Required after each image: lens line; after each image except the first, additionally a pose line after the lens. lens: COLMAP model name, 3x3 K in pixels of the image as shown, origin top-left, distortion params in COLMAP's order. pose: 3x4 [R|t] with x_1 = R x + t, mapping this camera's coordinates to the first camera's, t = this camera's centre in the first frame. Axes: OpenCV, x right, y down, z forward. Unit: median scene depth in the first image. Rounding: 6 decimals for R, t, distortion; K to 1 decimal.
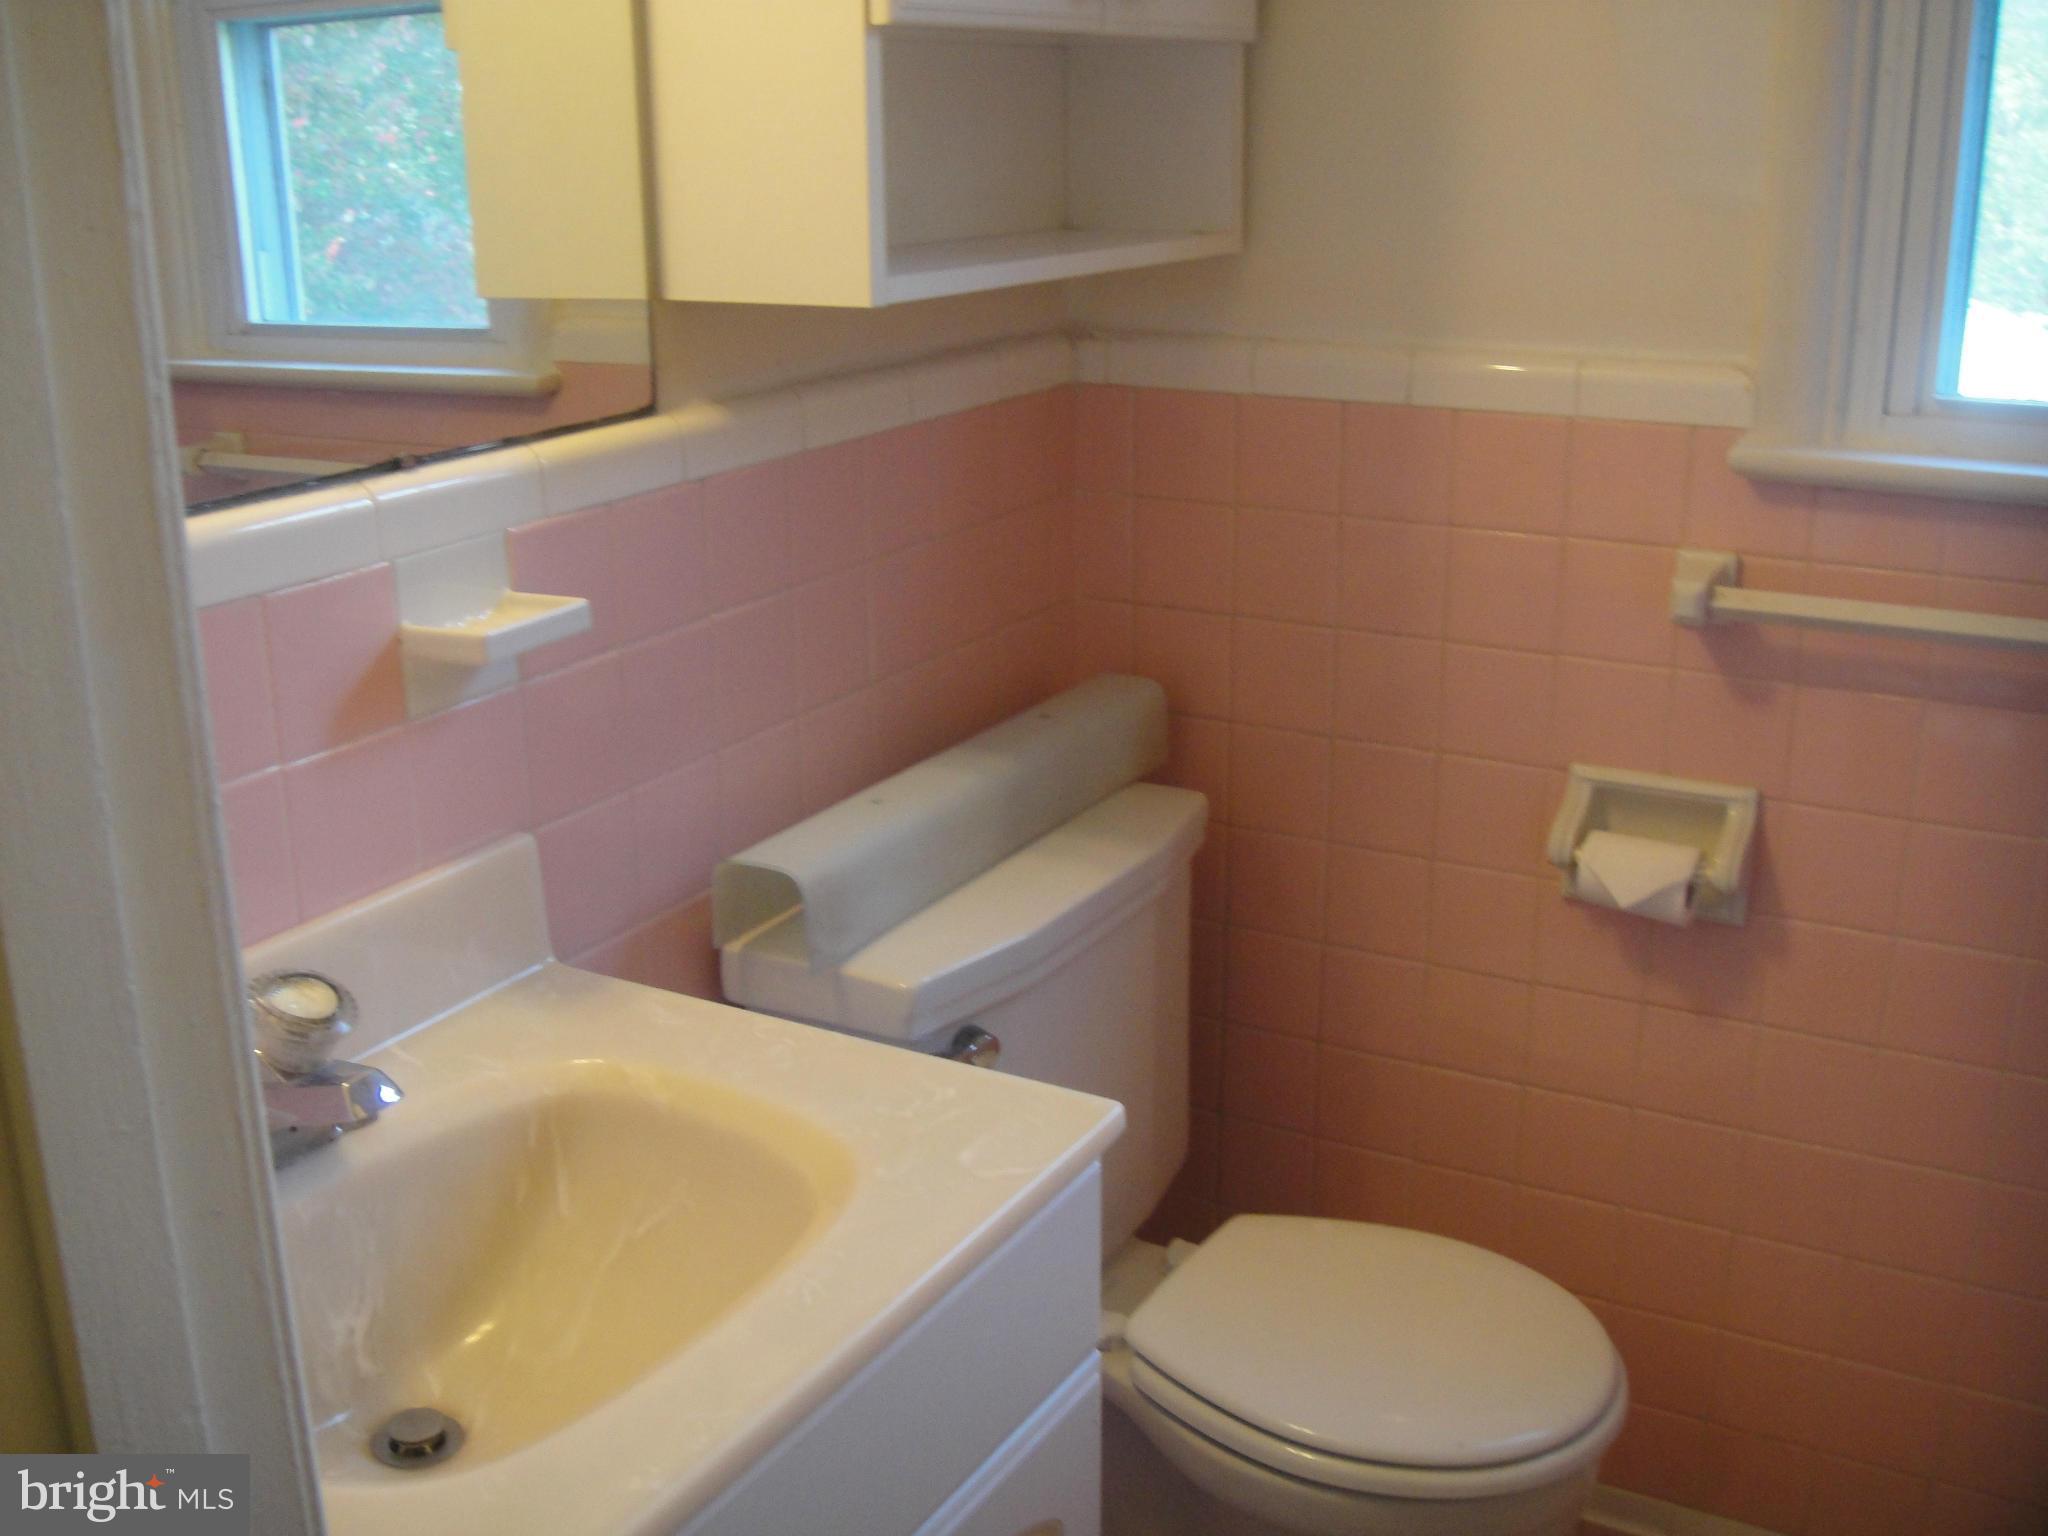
lens RADIAL K [[2187.2, 0, 1013.4], [0, 2187.2, 806.9], [0, 0, 1]] dist [-0.125635, 0.064873]
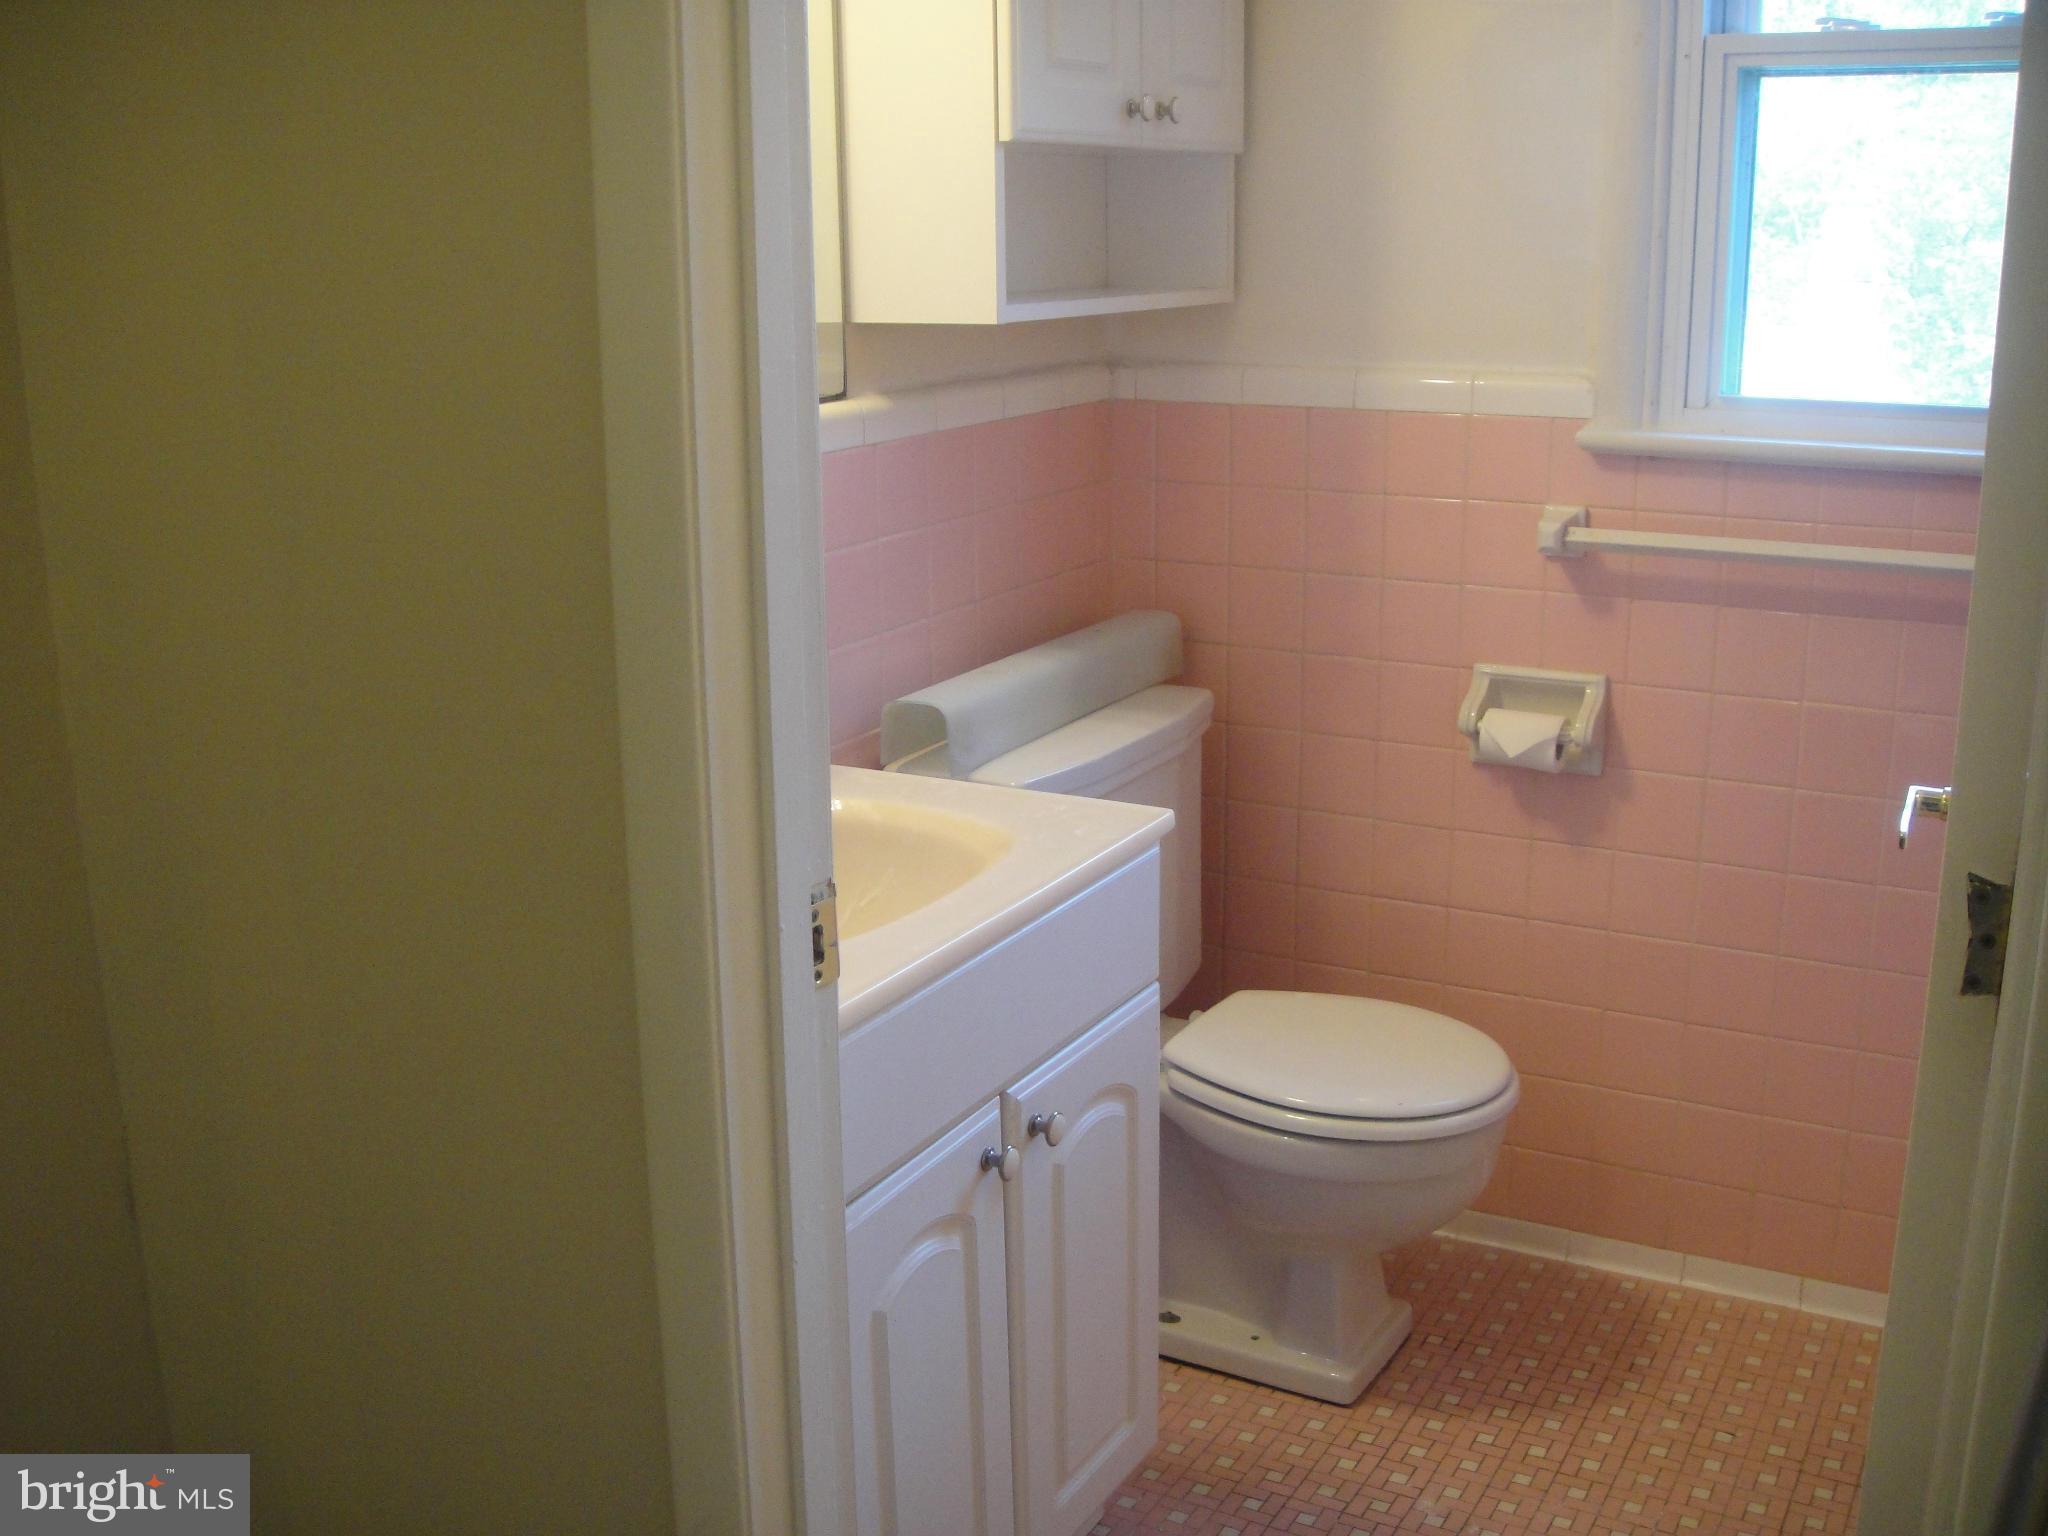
lens RADIAL K [[2187.2, 0, 1013.4], [0, 2187.2, 806.9], [0, 0, 1]] dist [-0.125635, 0.064873]
pose [[0.999921, -0.005458, 0.011344, -0.057501], [0.006026, 0.998699, -0.050630, 0.146774], [-0.011053, 0.050695, 0.998653, -0.401491]]
